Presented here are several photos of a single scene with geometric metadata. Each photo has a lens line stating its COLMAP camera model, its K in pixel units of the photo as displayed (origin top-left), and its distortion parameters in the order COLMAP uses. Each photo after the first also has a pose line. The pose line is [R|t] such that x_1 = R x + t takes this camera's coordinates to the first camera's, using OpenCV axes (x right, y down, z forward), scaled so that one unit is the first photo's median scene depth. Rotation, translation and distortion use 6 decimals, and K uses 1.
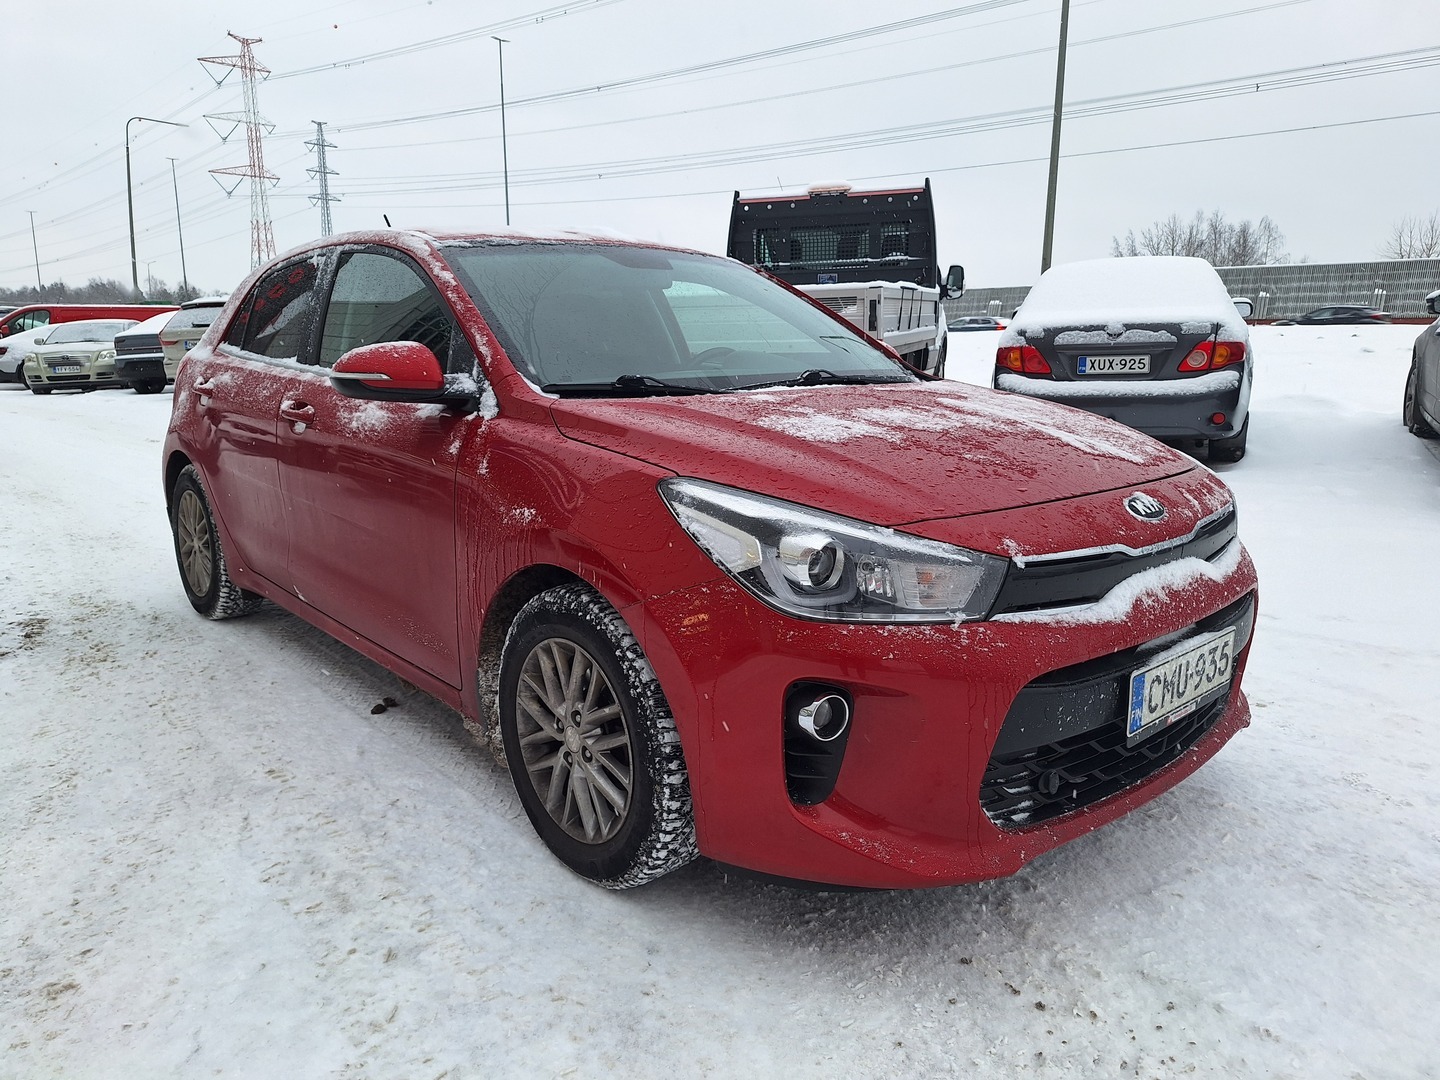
lens RADIAL K [[990.4, 0, 713.8], [0, 990.4, 531.6], [0, 0, 1]] dist [0.070794, -0.086905]
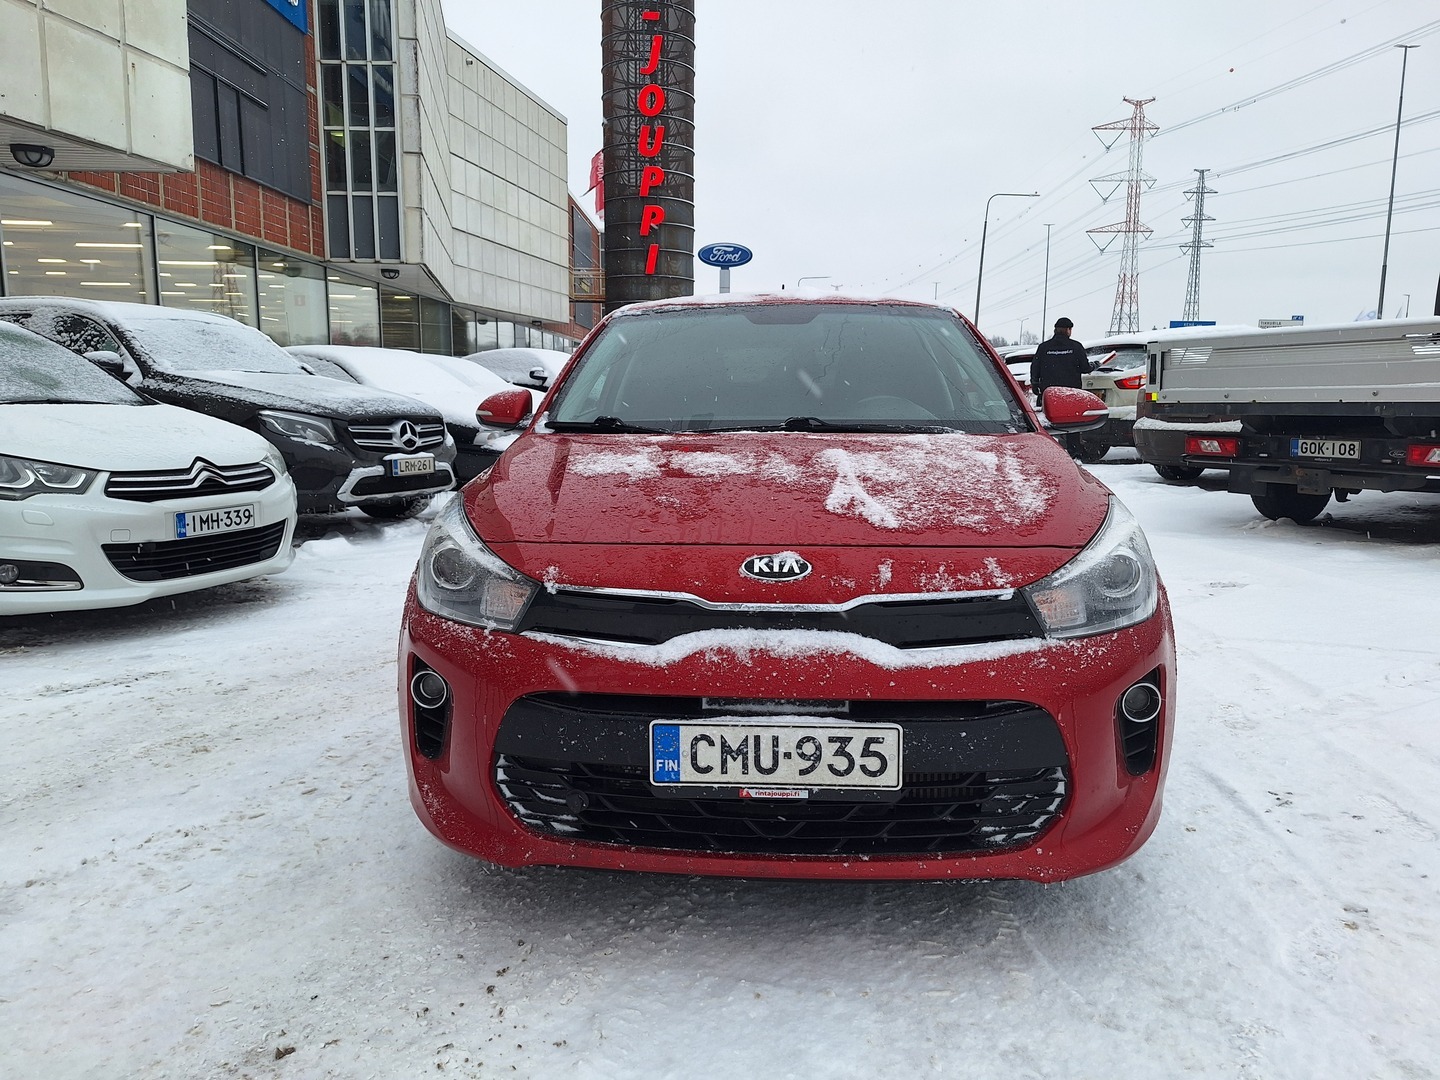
lens RADIAL K [[1002.1, 0, 731.0], [0, 1002.1, 517.0], [0, 0, 1]] dist [0.060433, -0.064355]
pose [[0.708821, 0.094910, -0.698974, 0.828795], [-0.138432, 0.990354, -0.005908, -0.046668], [0.691671, 0.100948, 0.715123, 0.222223]]
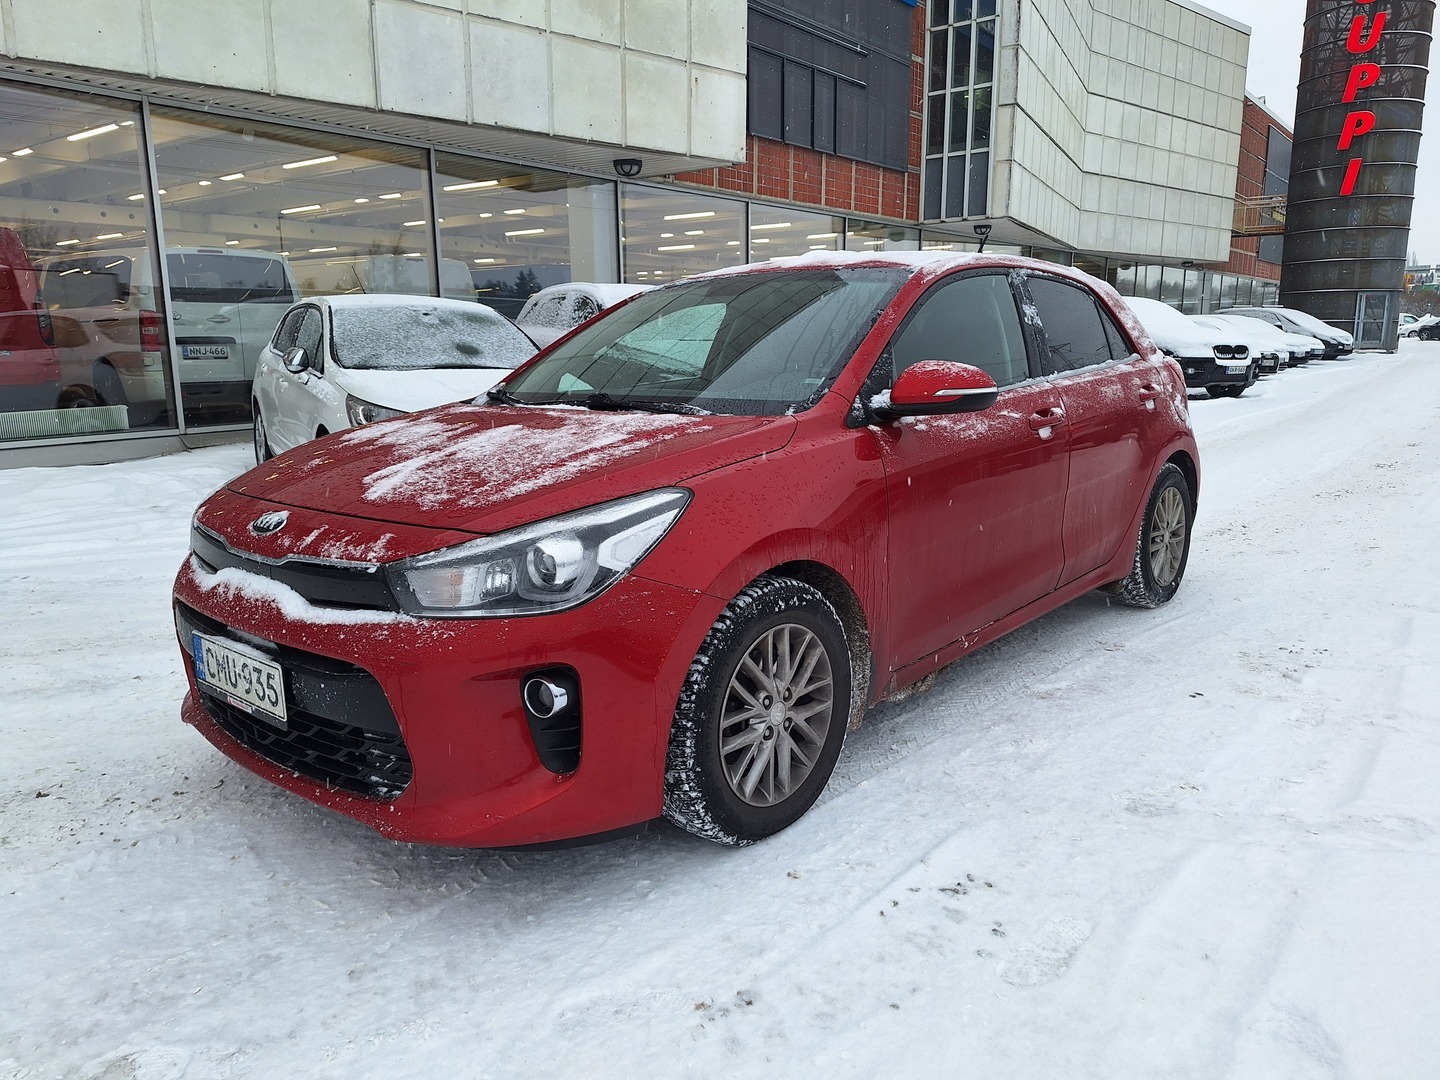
lens RADIAL K [[1002.1, 0, 731.0], [0, 1002.1, 517.0], [0, 0, 1]] dist [0.060433, -0.064355]
pose [[0.122834, 0.170895, -0.977603, 1.267936], [-0.173024, 0.973663, 0.148466, -0.229224], [0.977228, 0.150912, 0.149168, 1.047628]]
